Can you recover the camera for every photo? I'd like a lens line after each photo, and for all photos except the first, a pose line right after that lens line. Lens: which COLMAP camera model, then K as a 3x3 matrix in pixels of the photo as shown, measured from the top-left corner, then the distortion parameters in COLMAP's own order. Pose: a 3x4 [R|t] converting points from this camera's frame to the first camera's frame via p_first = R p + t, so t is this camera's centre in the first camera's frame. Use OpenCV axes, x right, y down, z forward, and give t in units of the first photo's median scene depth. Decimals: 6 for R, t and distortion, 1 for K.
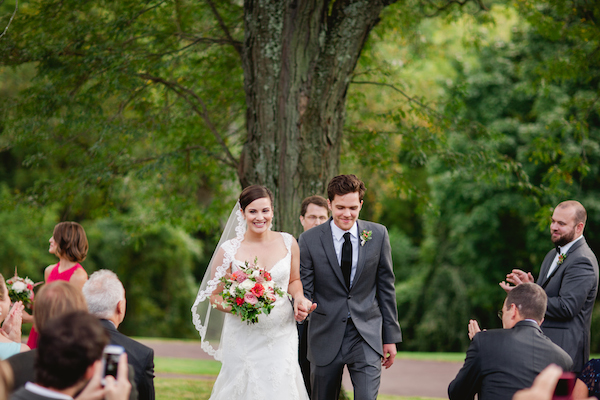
lens RADIAL K [[1543.1, 0, 300.0], [0, 1543.1, 200.0], [0, 0, 1]] dist [-0.010641, 0.012314]
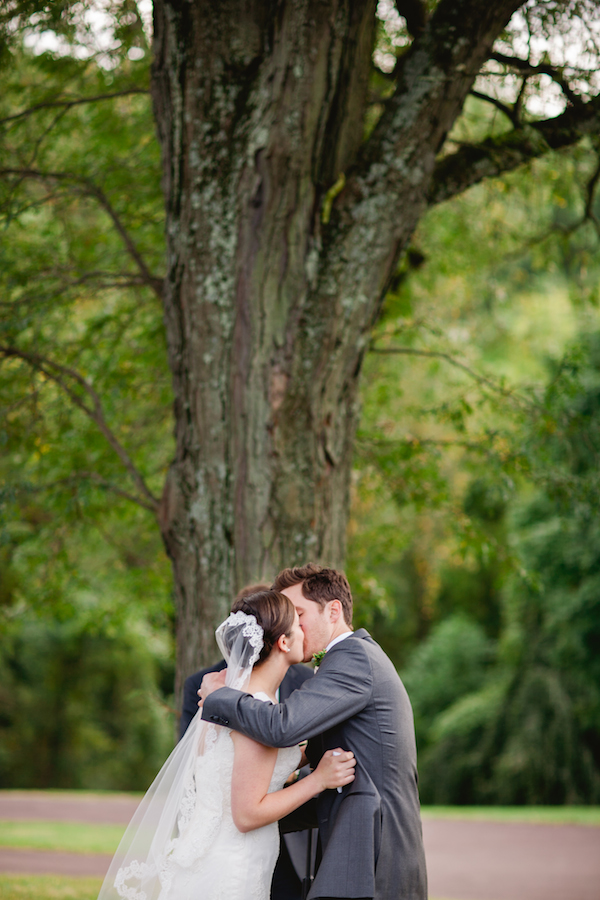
lens RADIAL K [[2194.7, 0, 300.0], [0, 2194.7, 450.0], [0, 0, 1]] dist [-0.066150, -0.529084]
pose [[0.999803, -0.016817, -0.010554, 0.017045], [0.016195, 0.998273, -0.056472, 0.001469], [0.011485, 0.056290, 0.998348, 0.249414]]
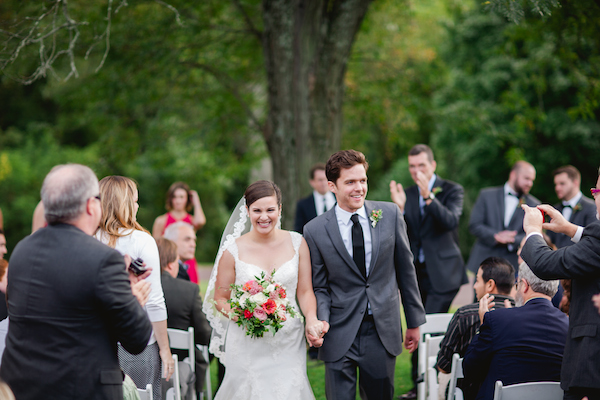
lens RADIAL K [[1463.1, 0, 300.0], [0, 1463.1, 200.0], [0, 0, 1]] dist [-0.066150, -0.529084]
pose [[0.998945, -0.042009, -0.018577, 0.010673], [0.042887, 0.997841, 0.049741, -0.024482], [0.016448, -0.050485, 0.998589, -0.220746]]
